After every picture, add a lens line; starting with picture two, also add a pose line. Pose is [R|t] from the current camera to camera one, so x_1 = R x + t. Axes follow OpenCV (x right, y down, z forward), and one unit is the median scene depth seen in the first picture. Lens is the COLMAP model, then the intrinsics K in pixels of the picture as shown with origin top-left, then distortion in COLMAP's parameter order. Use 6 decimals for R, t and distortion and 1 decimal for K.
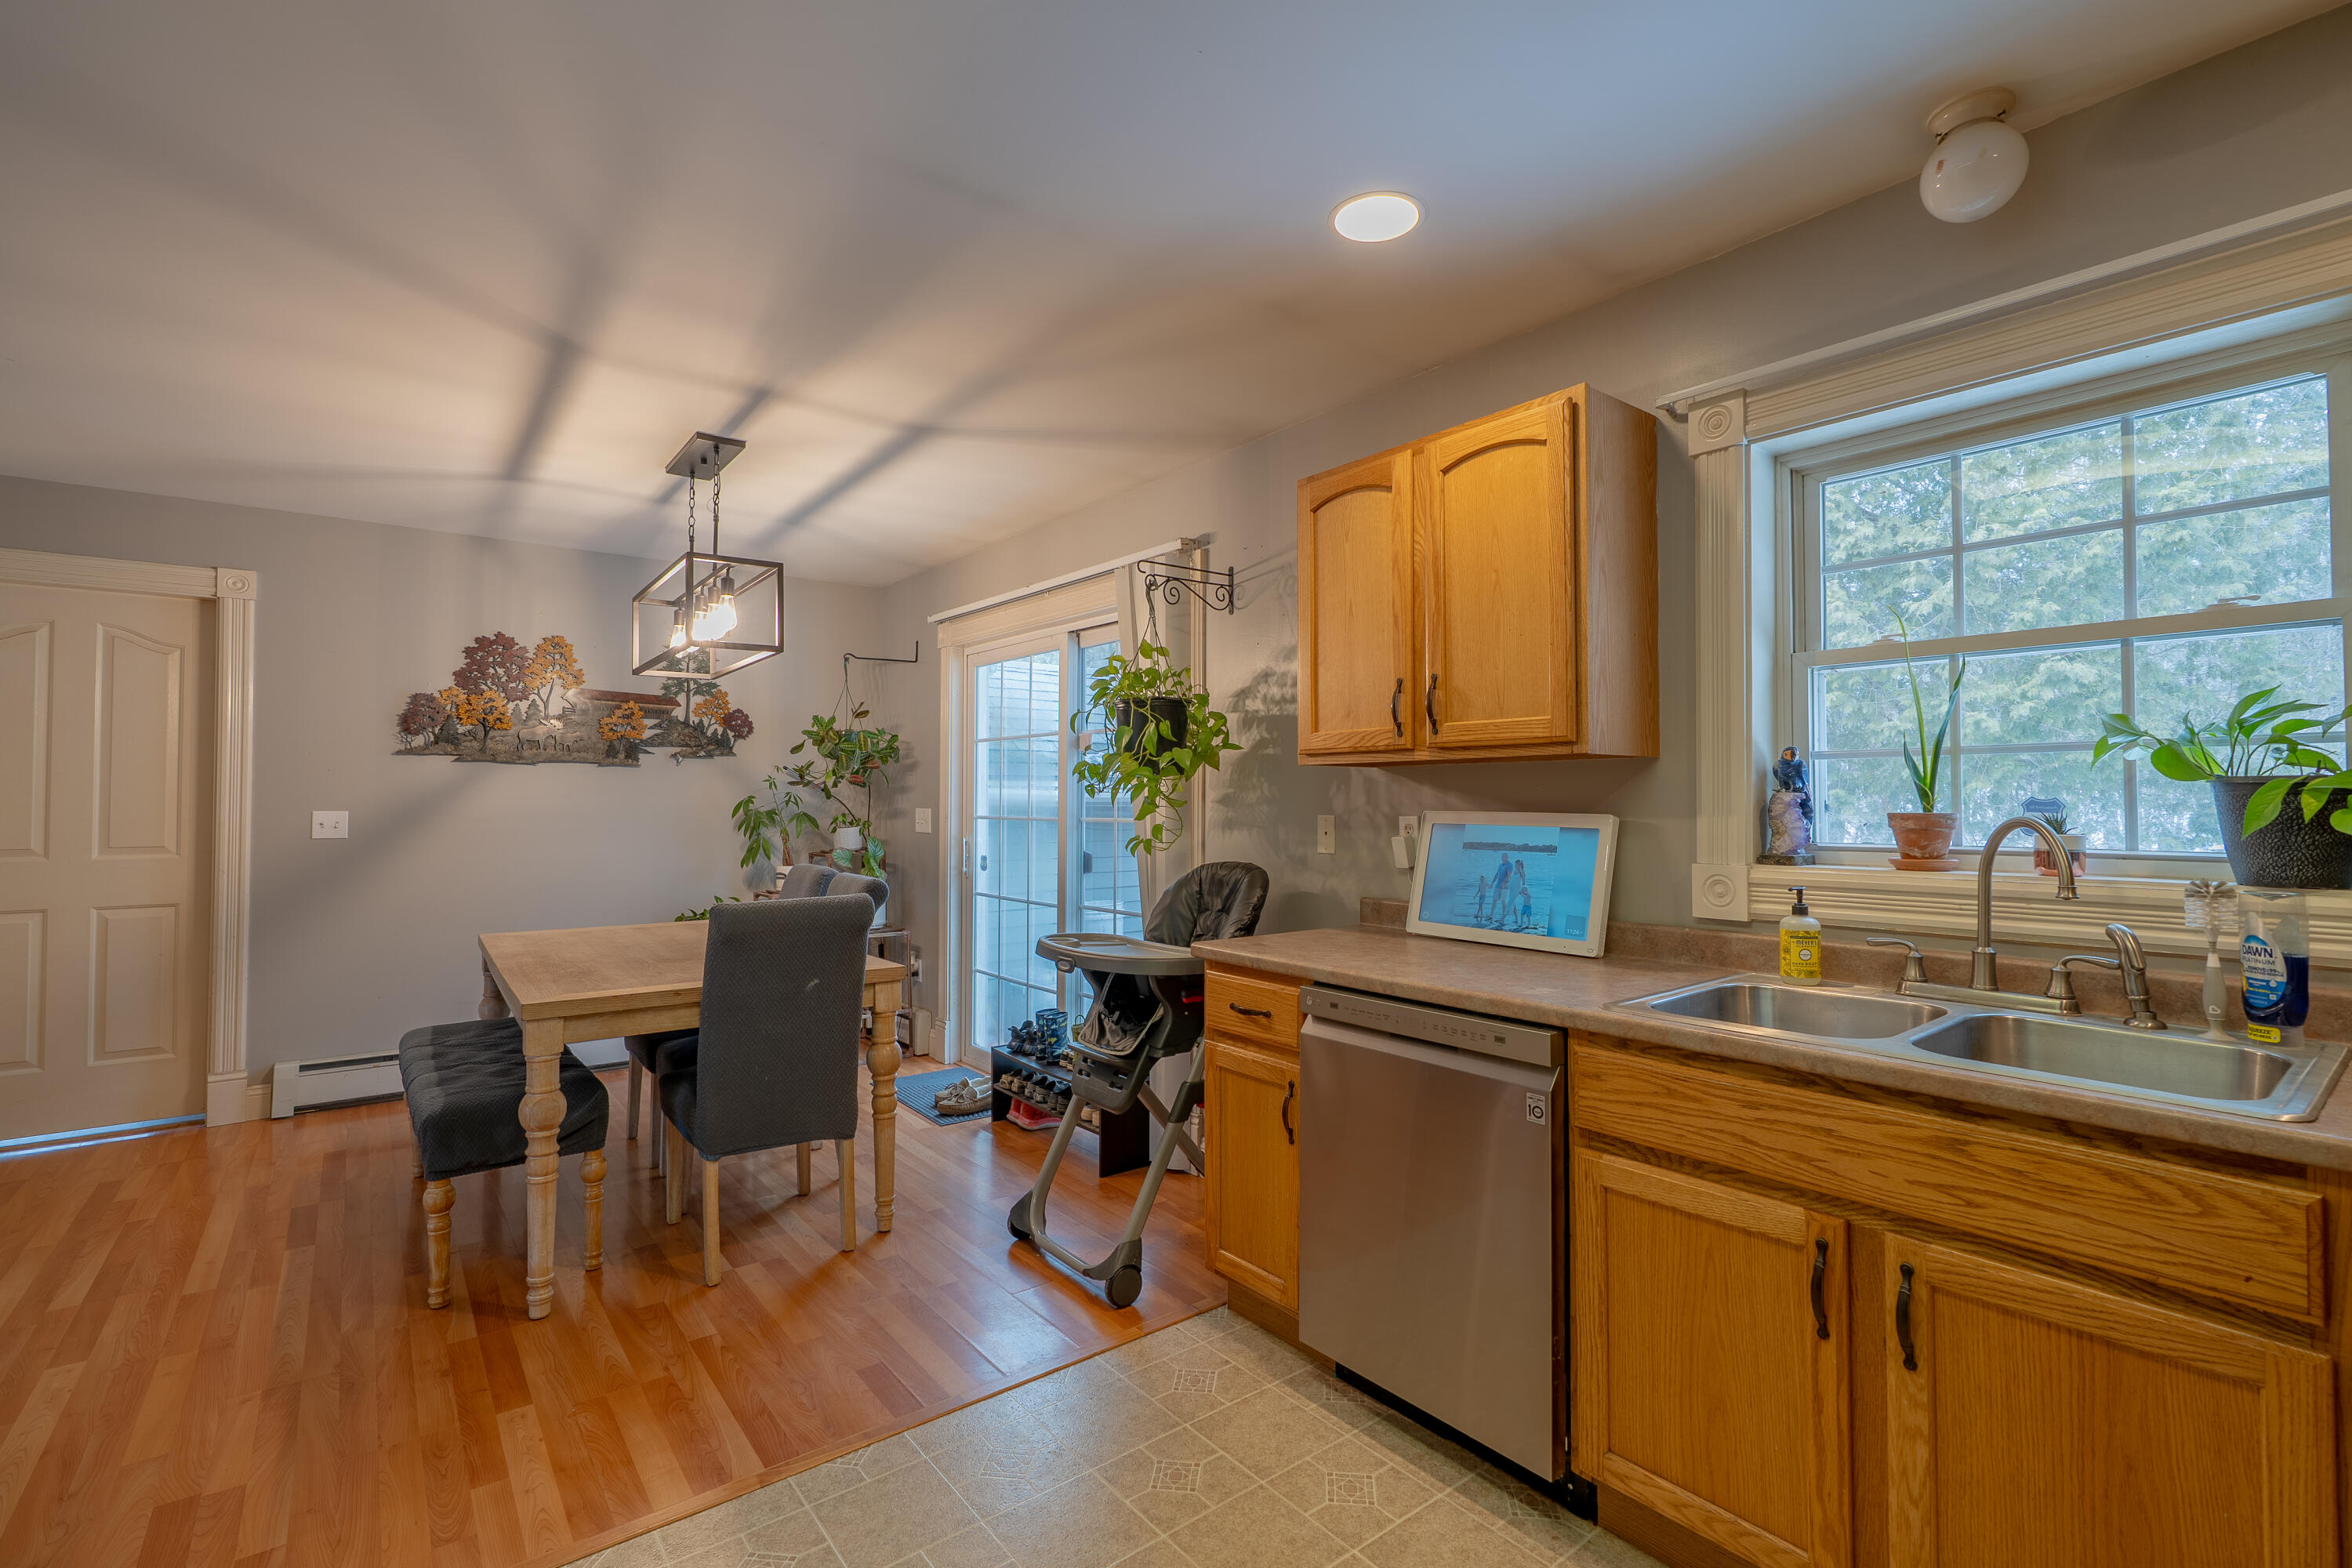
lens RADIAL K [[1060.4, 0, 1179.6], [0, 1060.4, 780.7], [0, 0, 1]] dist [-0.005108, 0.003119]
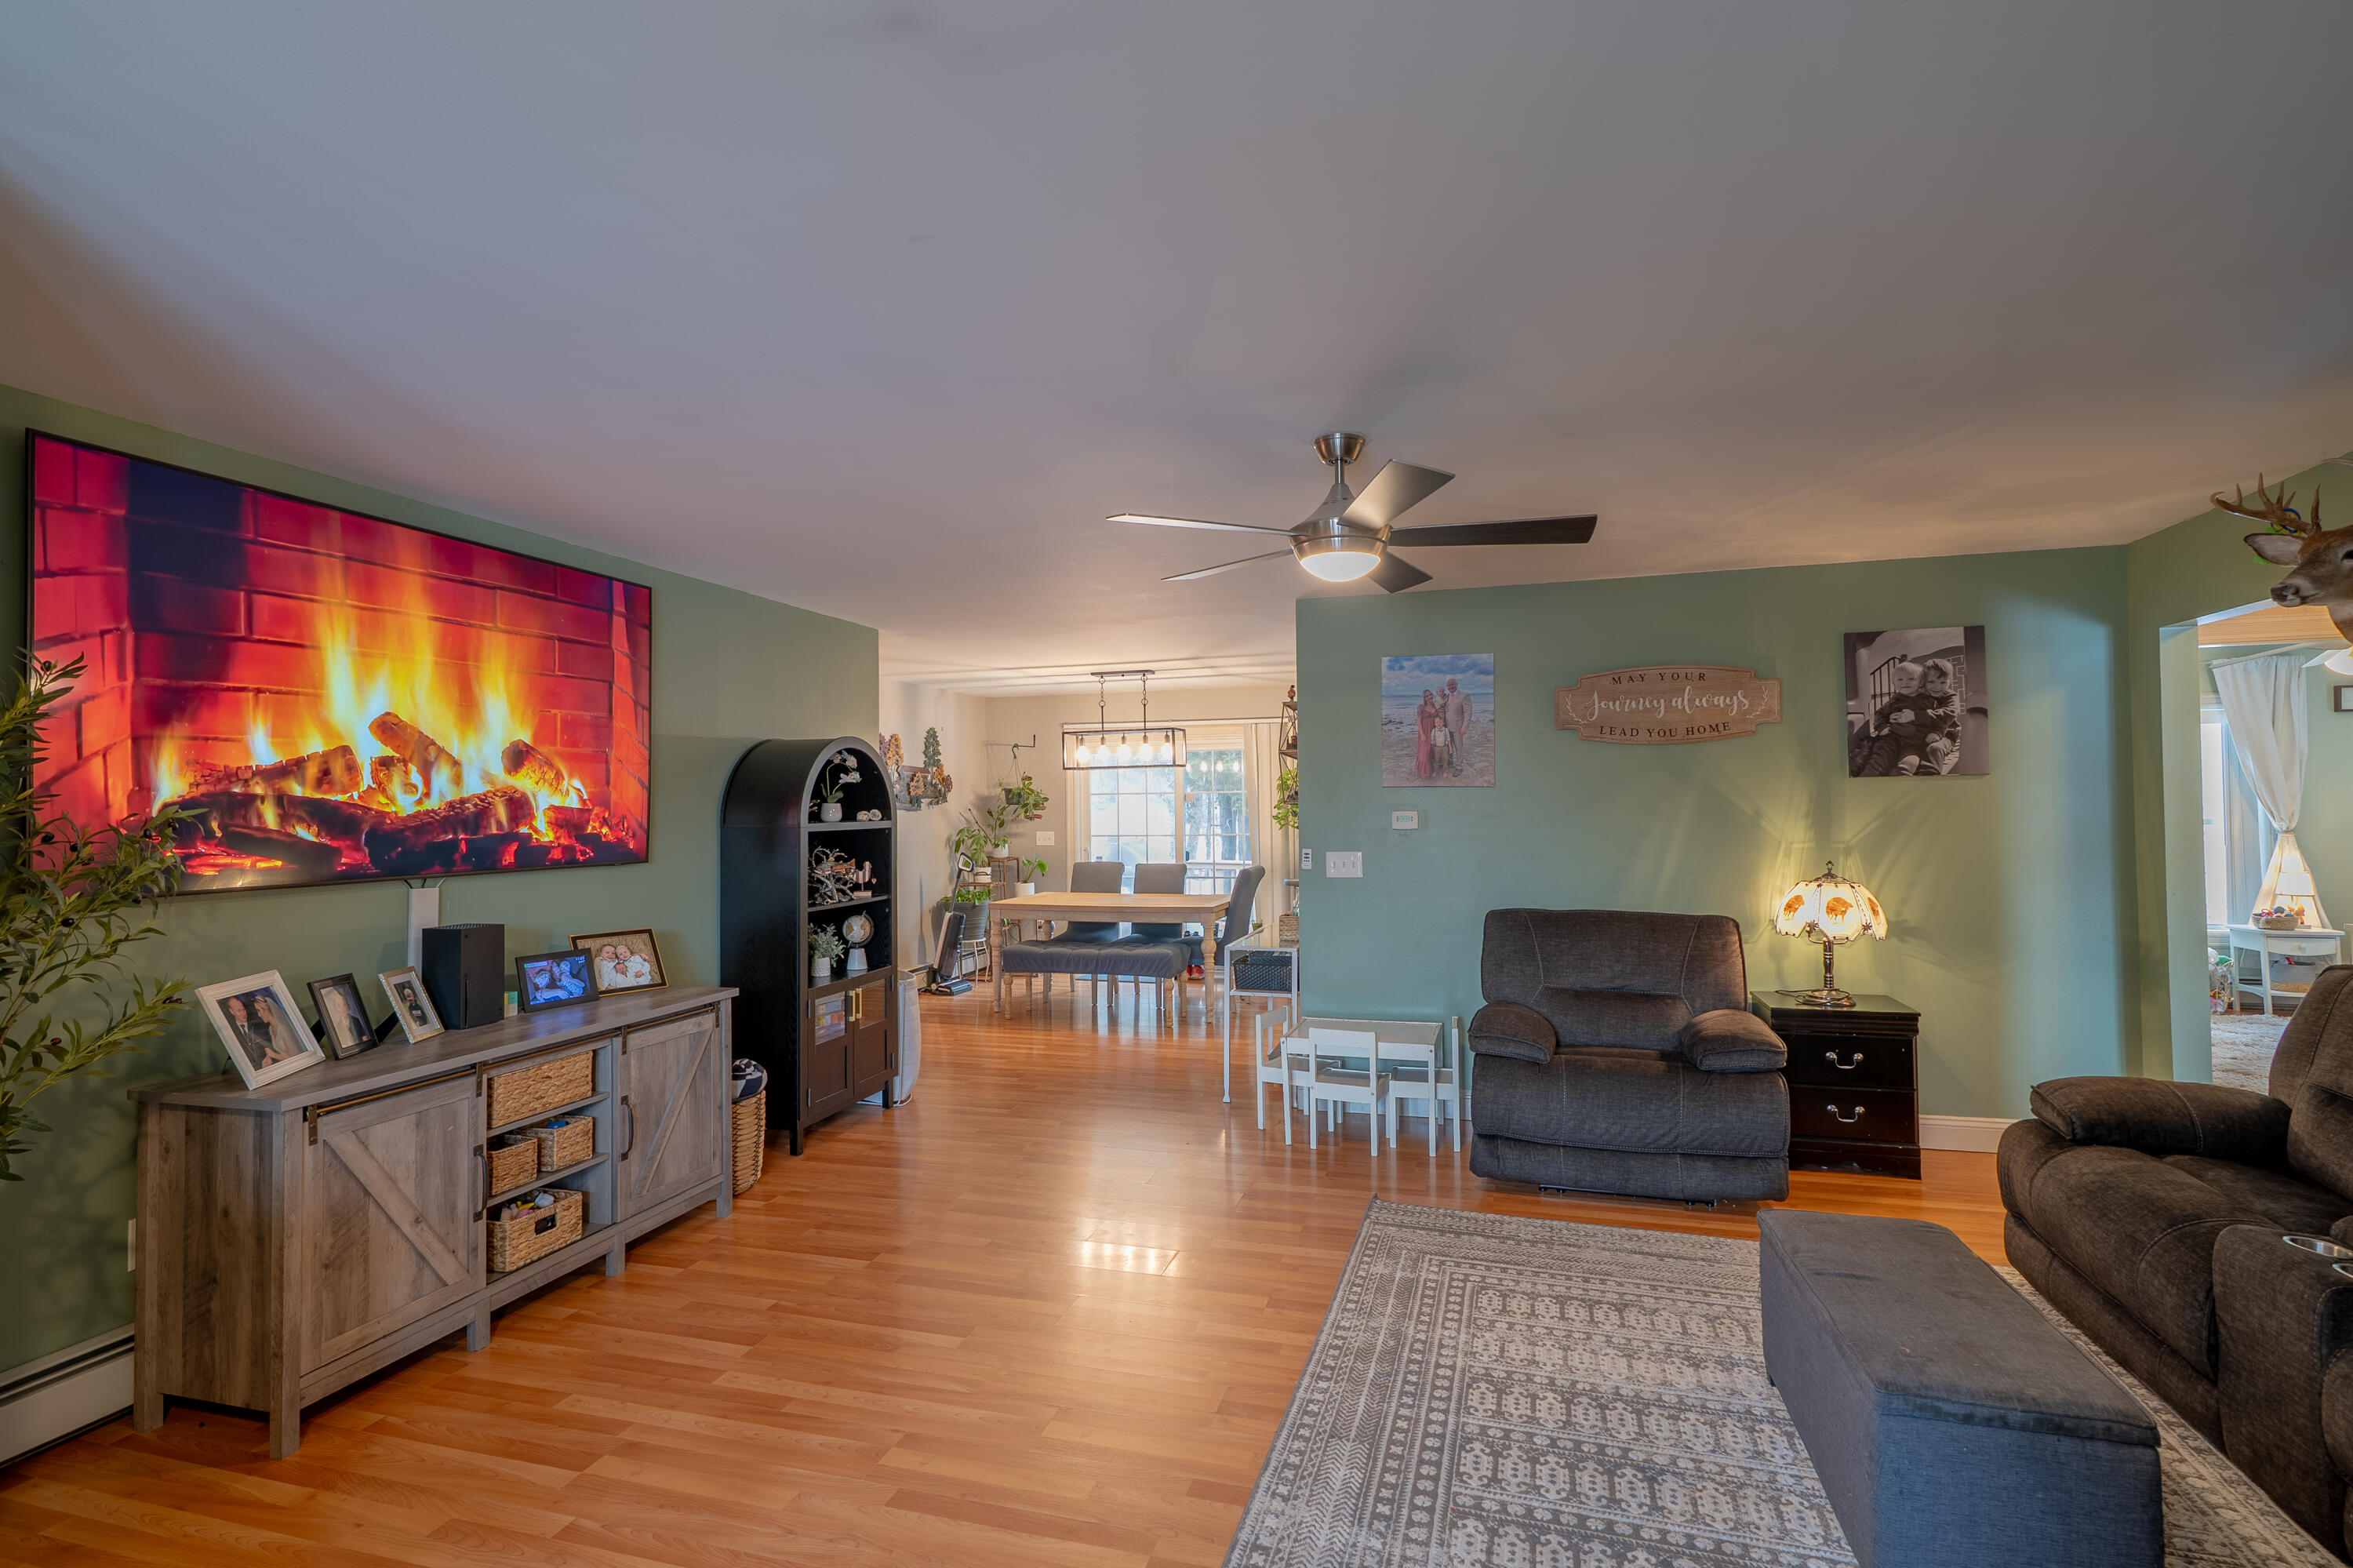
lens RADIAL K [[1060.8, 0, 1189.3], [0, 1060.8, 786.1], [0, 0, 1]] dist [-0.005108, 0.003119]
pose [[0.808432, 0.000309, 0.588590, -2.506294], [0.000337, 0.999999, -0.000989, -0.110419], [-0.588590, 0.000998, 0.808431, -1.312468]]
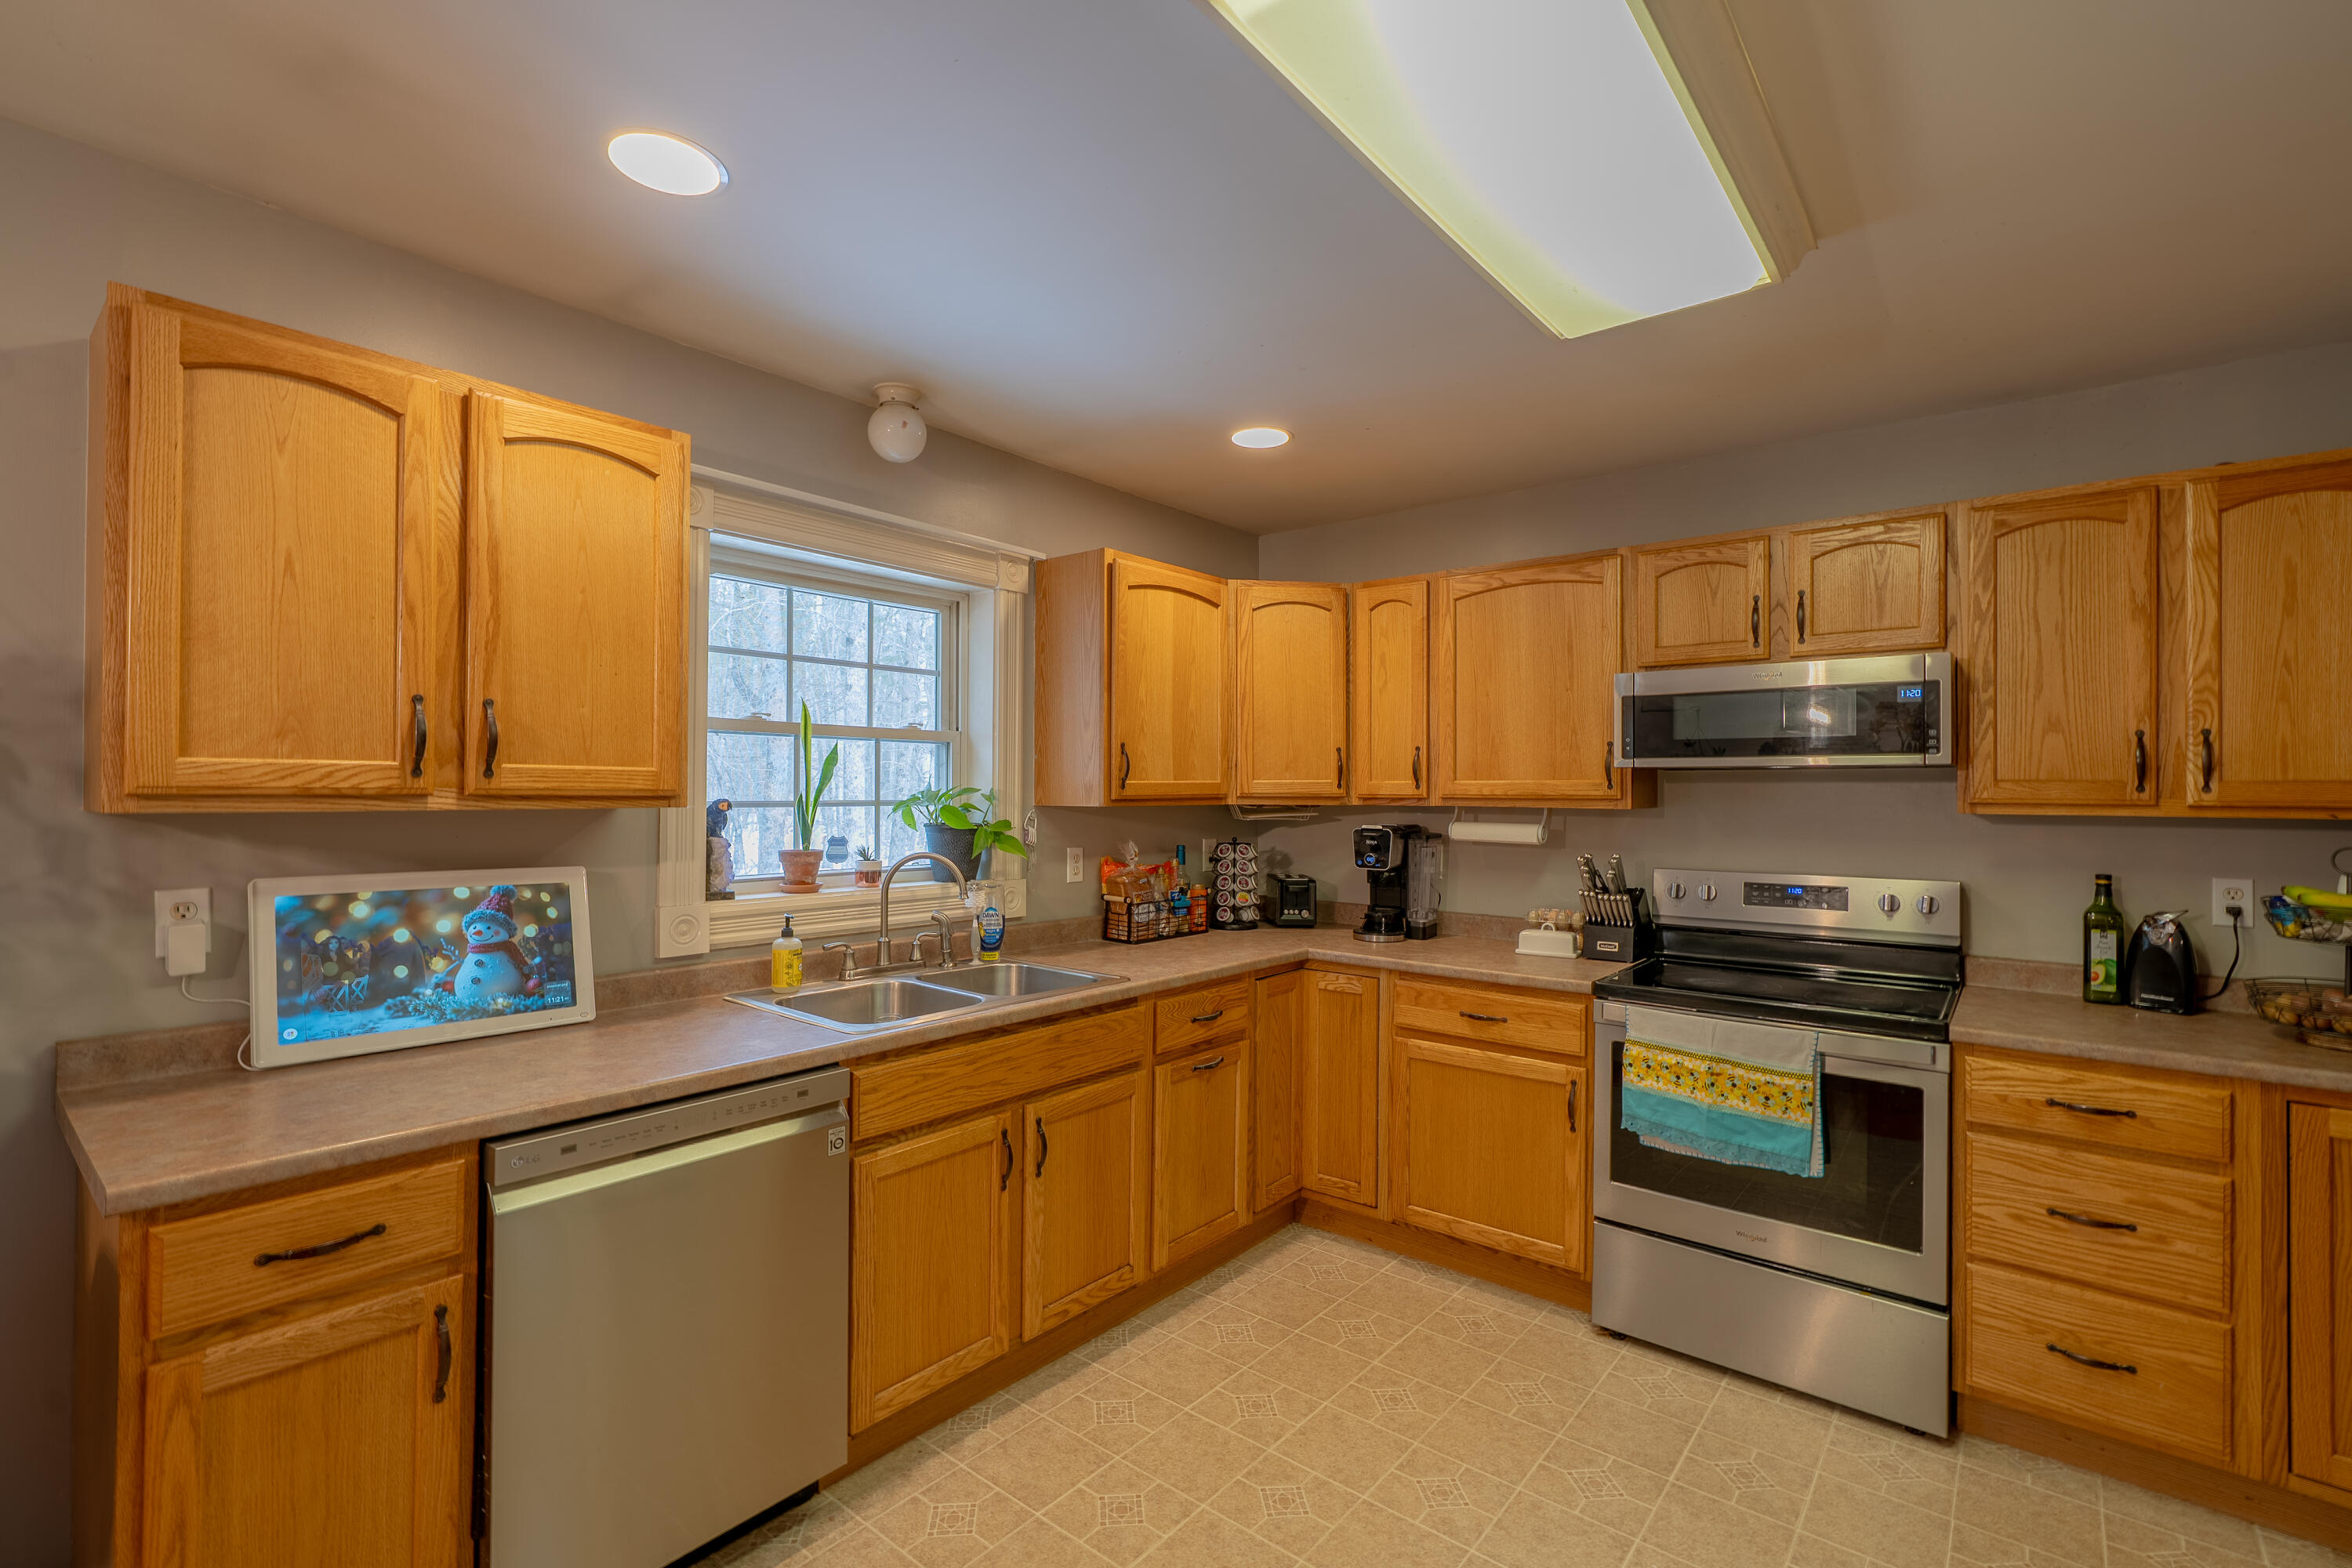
lens RADIAL K [[1060.4, 0, 1183.0], [0, 1060.4, 782.0], [0, 0, 1]] dist [-0.005108, 0.003119]
pose [[-0.221451, 0.005921, 0.975153, -0.643233], [-0.027804, 0.999537, -0.012383, -0.047151], [-0.974775, -0.029855, -0.221184, 0.708573]]
